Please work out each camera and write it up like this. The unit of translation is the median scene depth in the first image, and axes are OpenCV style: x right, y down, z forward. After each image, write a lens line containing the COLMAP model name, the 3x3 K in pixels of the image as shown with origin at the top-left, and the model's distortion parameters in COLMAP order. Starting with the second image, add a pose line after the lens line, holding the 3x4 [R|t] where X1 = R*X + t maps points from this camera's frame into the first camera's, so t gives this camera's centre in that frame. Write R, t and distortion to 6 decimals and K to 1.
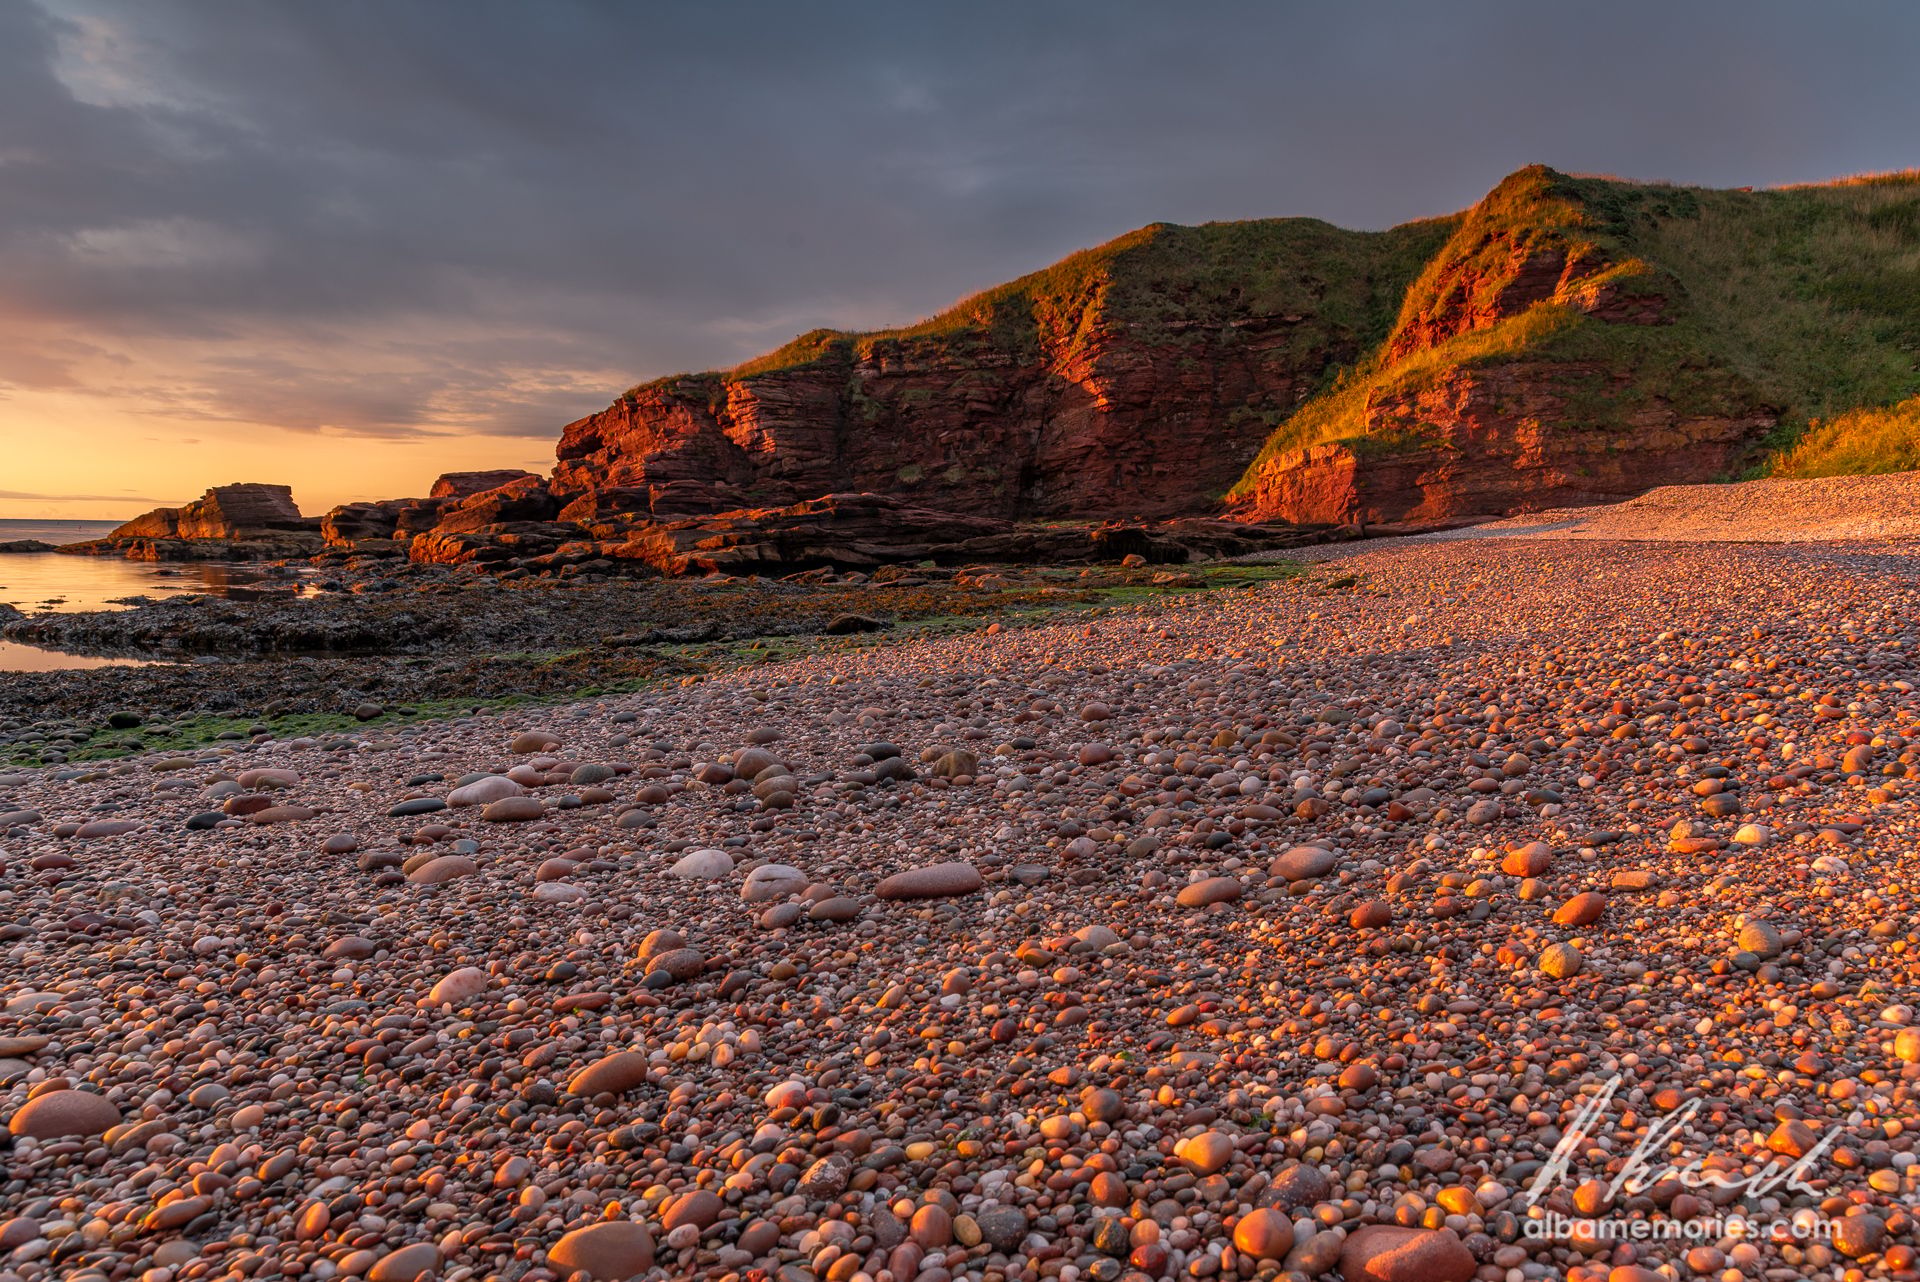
lens RADIAL K [[1695.8, 0, 960.5], [0, 1695.8, 638.9], [0, 0, 1]] dist [0.002856, 0.000668]
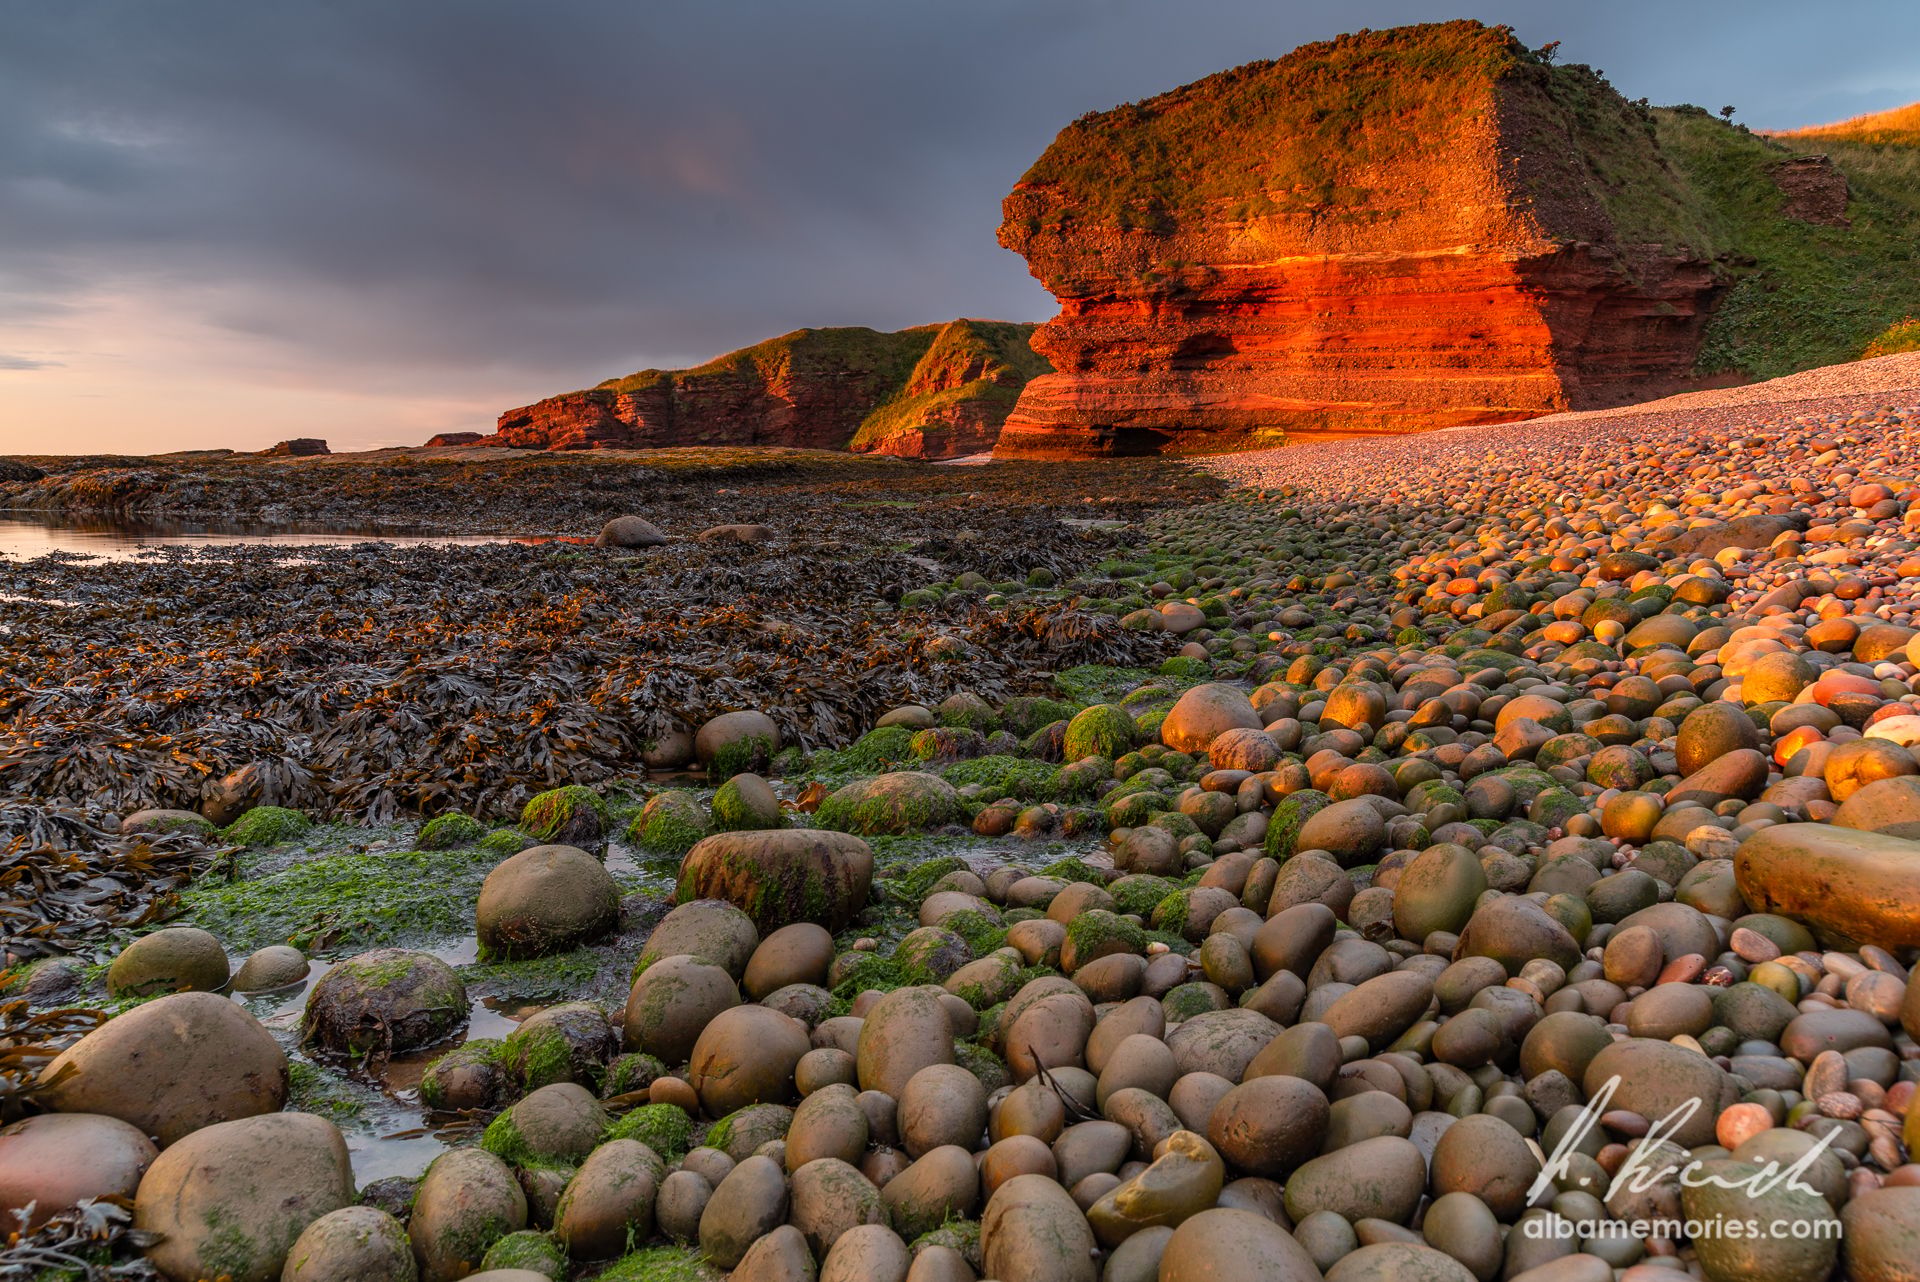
lens RADIAL K [[1695.8, 0, 959.8], [0, 1695.8, 641.0], [0, 0, 1]] dist [0.002856, 0.000668]
pose [[0.901918, -0.053991, 0.428520, -0.727710], [0.036452, 0.998132, 0.049037, 0.079324], [-0.430367, -0.028607, 0.902201, -1.230510]]
